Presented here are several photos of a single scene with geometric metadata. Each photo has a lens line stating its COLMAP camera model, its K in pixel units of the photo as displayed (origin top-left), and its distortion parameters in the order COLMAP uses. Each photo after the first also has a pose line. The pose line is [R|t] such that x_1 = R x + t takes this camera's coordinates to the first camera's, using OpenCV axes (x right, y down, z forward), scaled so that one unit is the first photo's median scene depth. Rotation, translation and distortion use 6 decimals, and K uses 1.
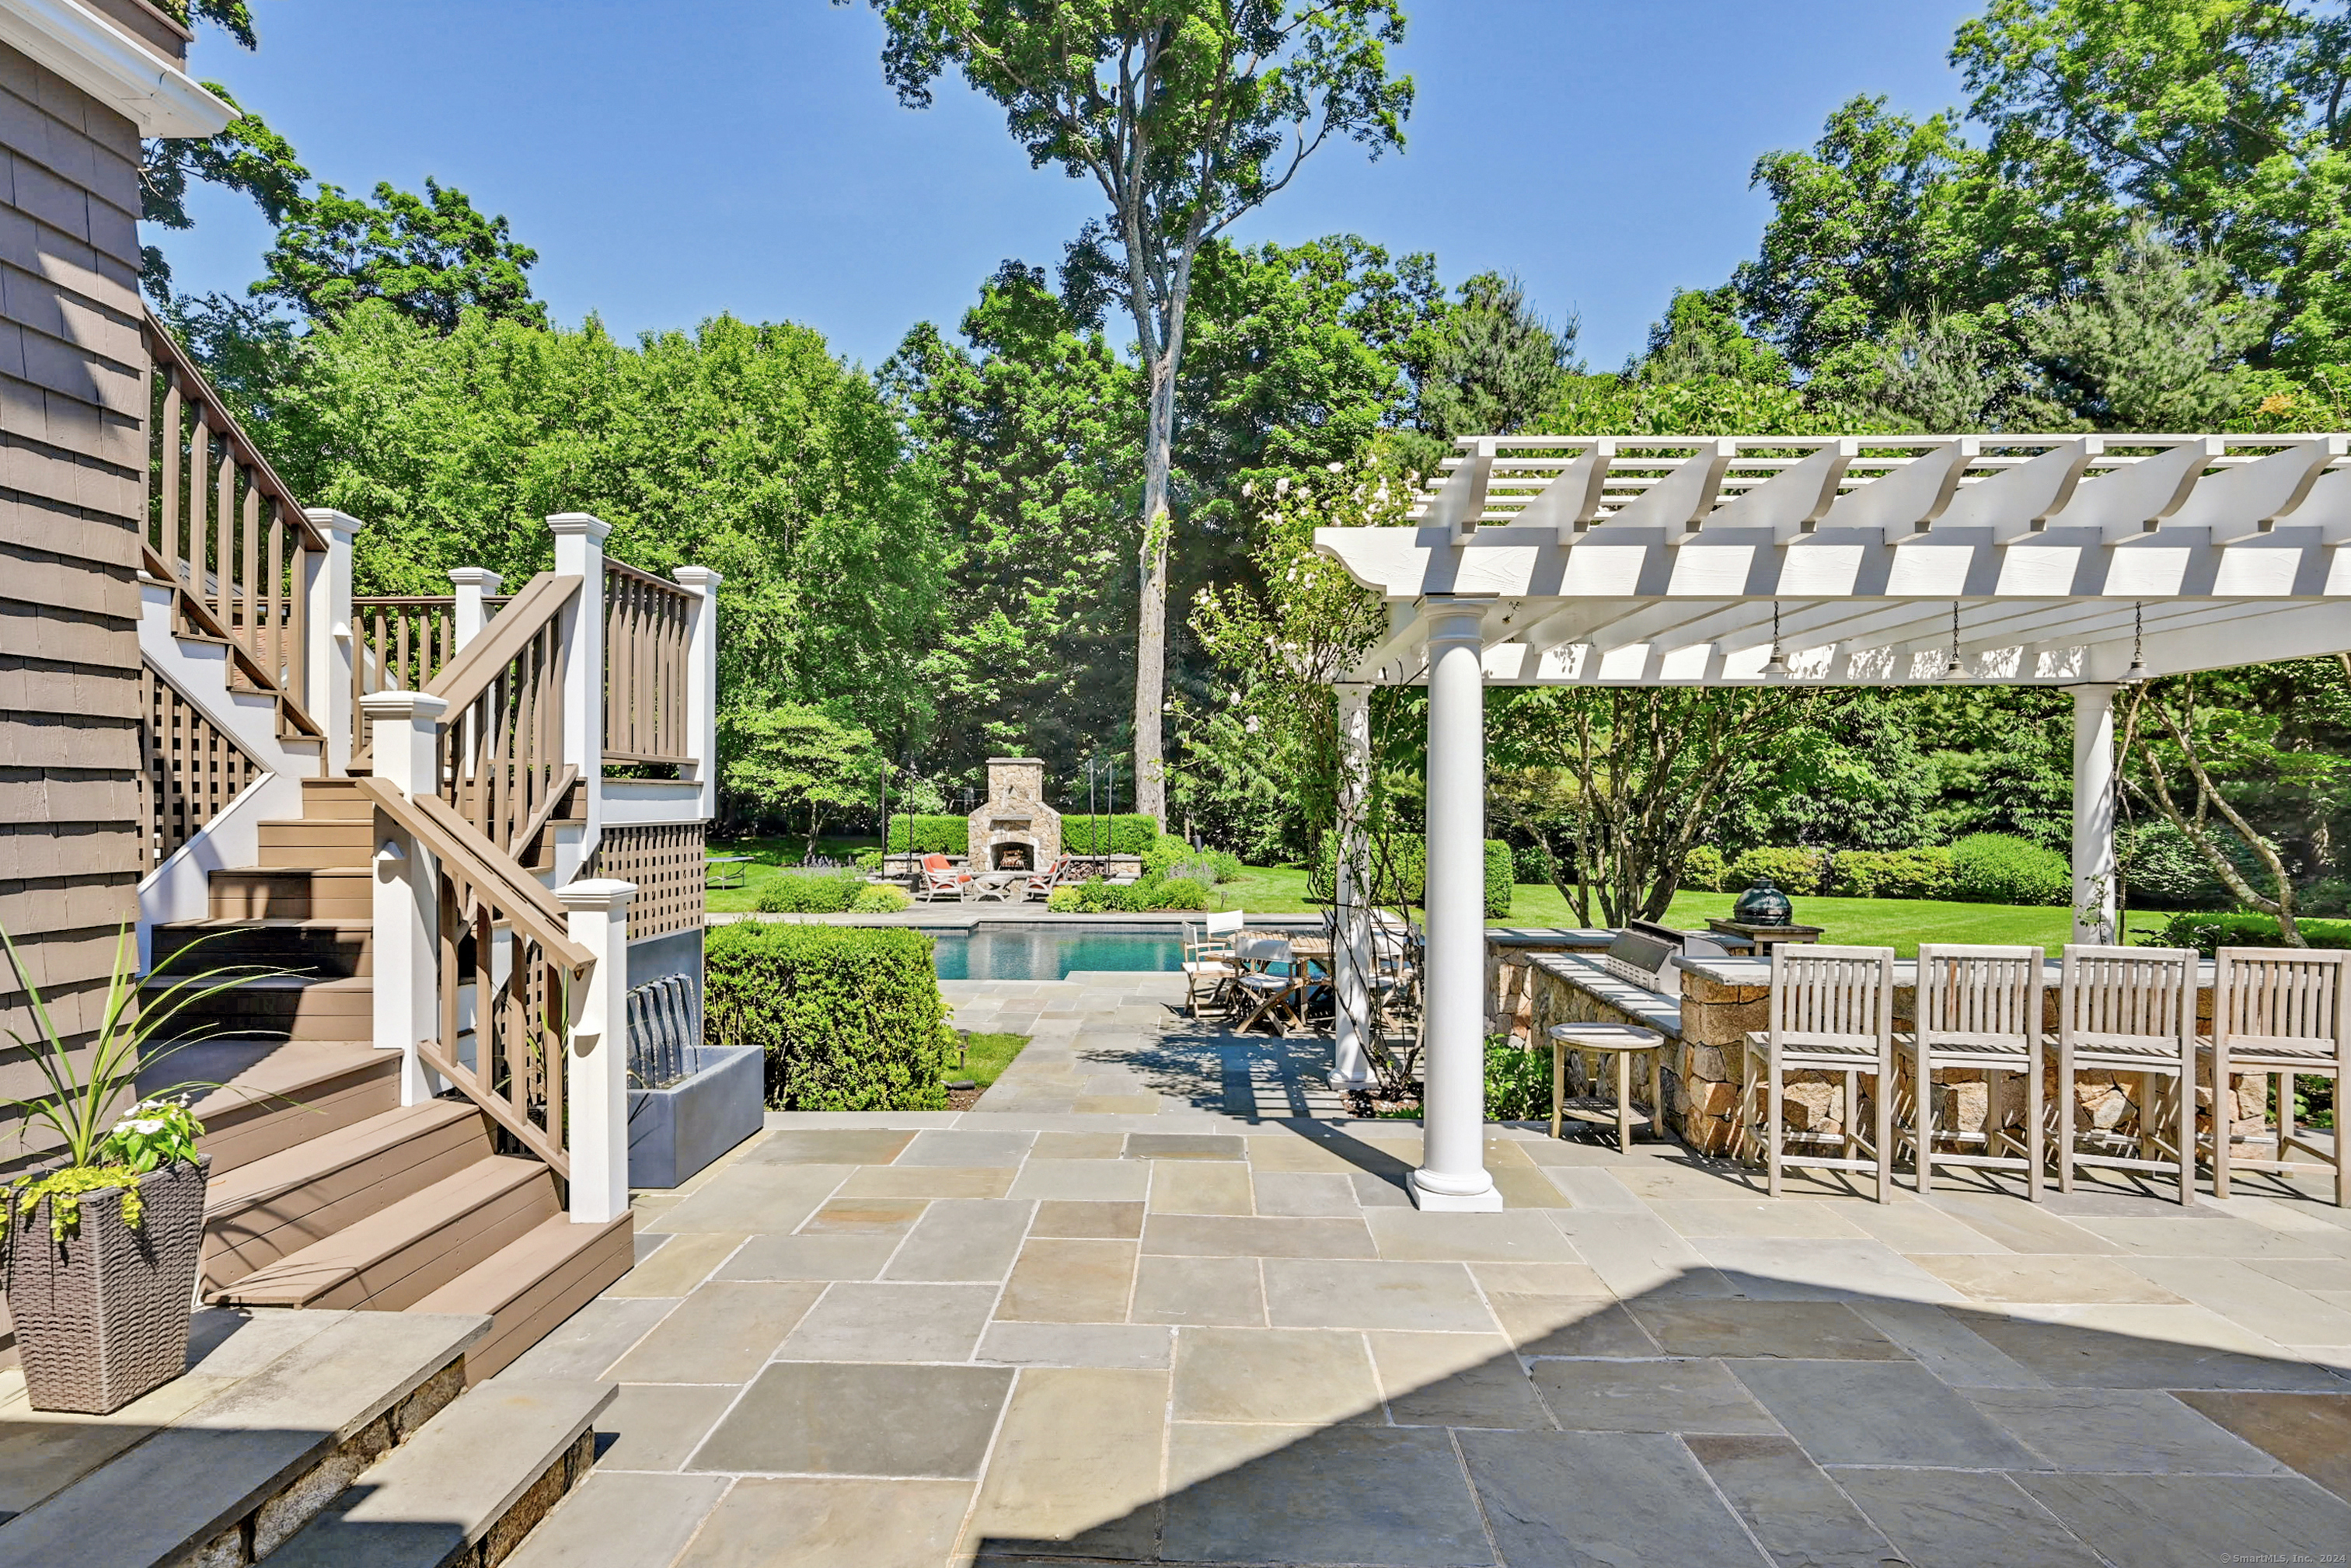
lens RADIAL K [[1363.5, 0, 1175.5], [0, 1363.5, 784.0], [0, 0, 1]] dist [-0.000390, -0.000523]
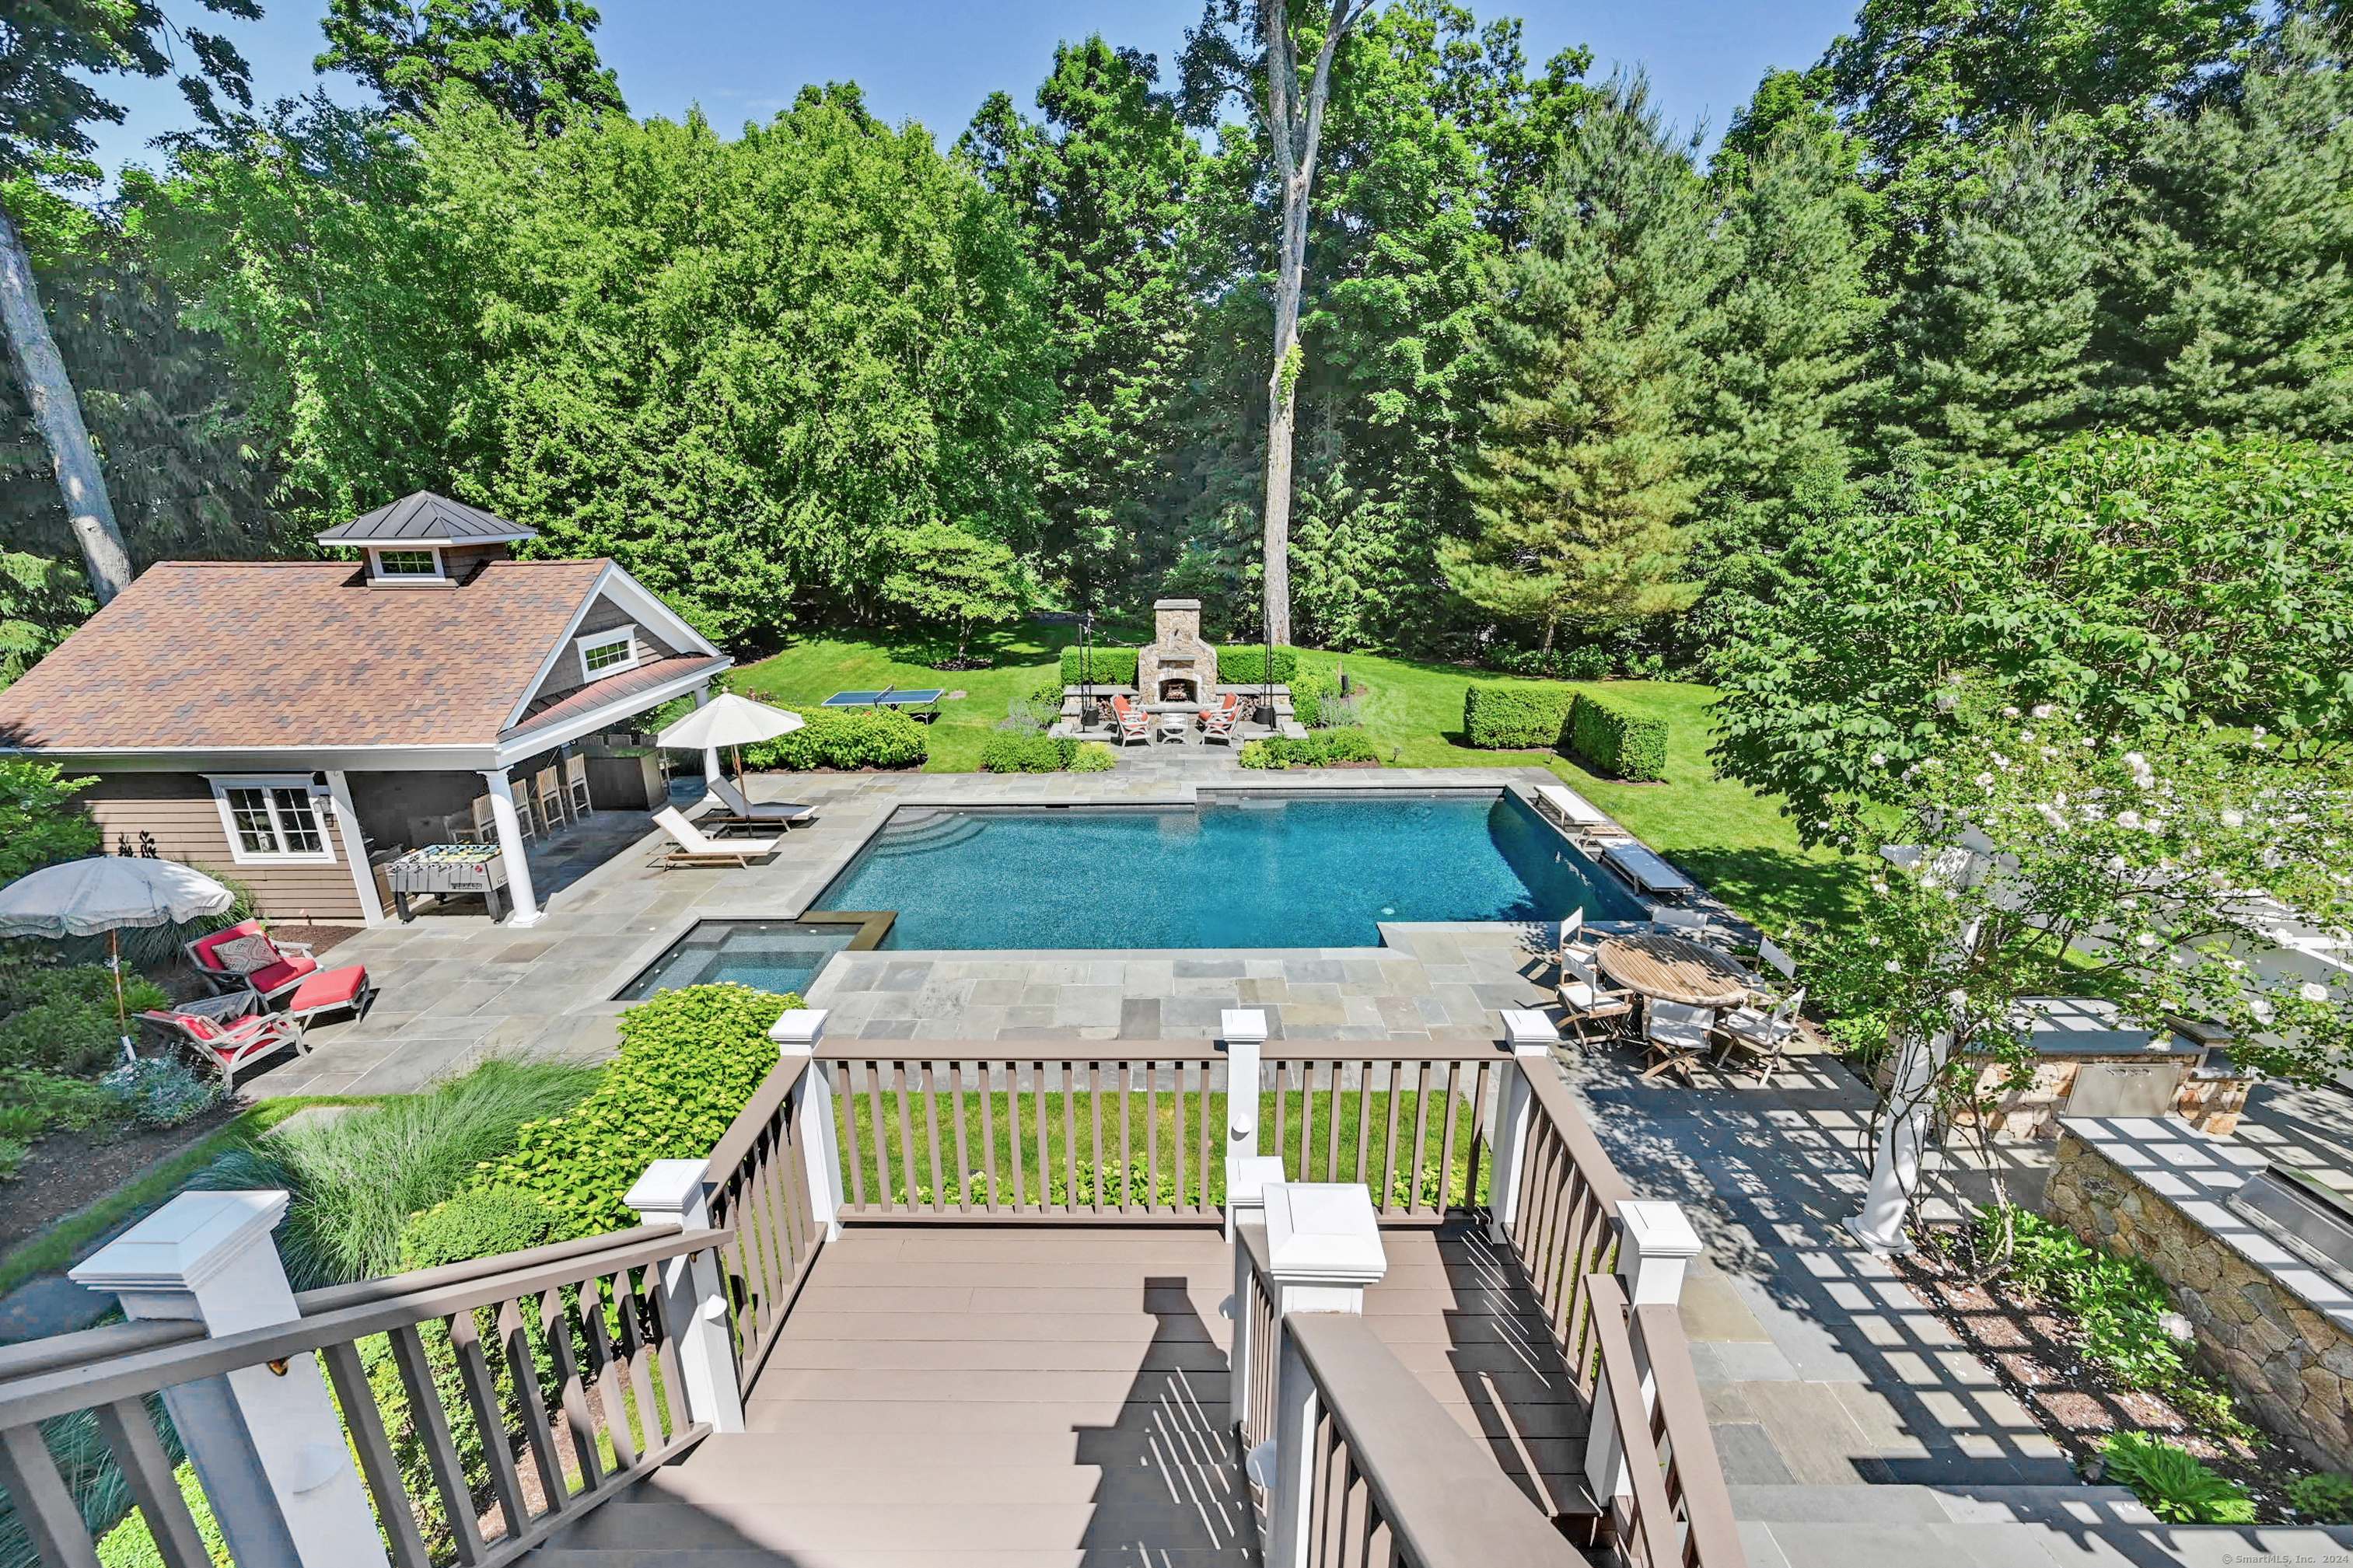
lens RADIAL K [[1049.8, 0, 1158.8], [0, 1049.8, 822.9], [0, 0, 1]] dist [0.000414, 0.000344]
pose [[0.999250, -0.024859, 0.029696, -0.127267], [0.013649, 0.943646, 0.330674, -0.103805], [-0.036243, -0.330021, 0.943278, 0.102711]]
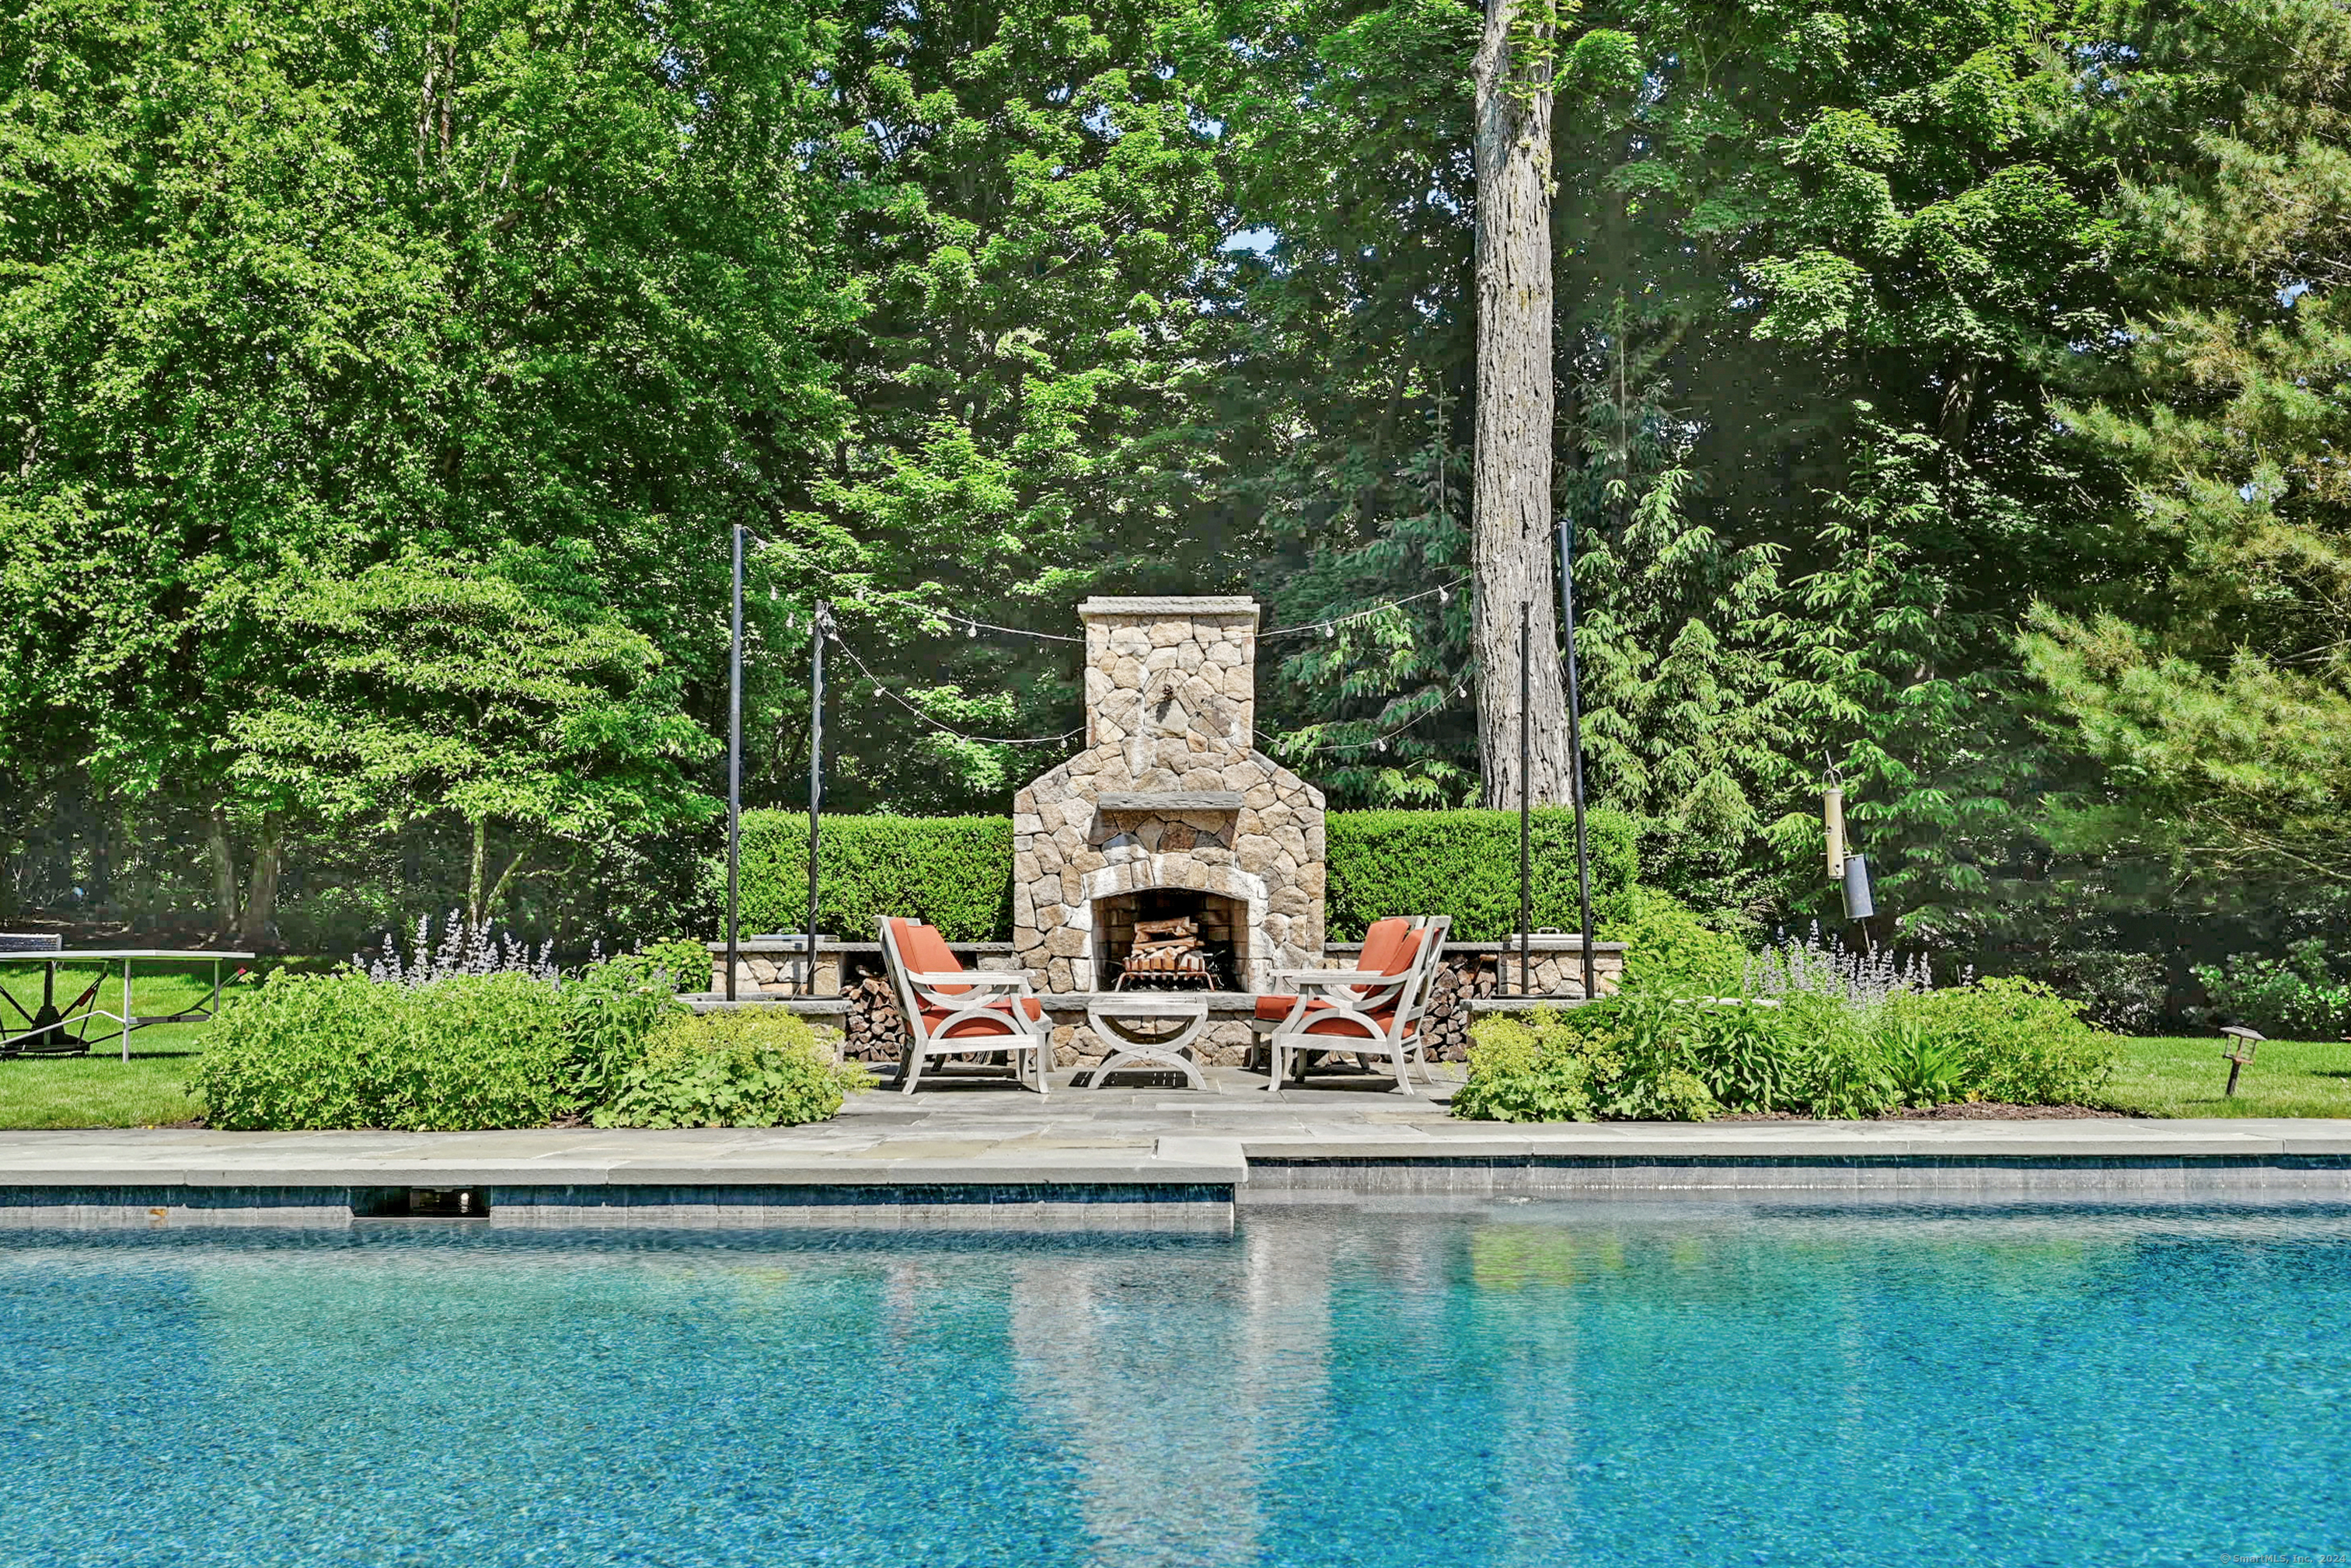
lens RADIAL K [[2180.1, 0, 1175.0], [0, 2180.1, 786.9], [0, 0, 1]] dist [0.006198, 0.018155]
pose [[0.999260, 0.000873, 0.038457, -0.105272], [0.002237, 0.996733, -0.080741, 0.045096], [-0.038402, 0.080767, 0.995993, 0.422025]]
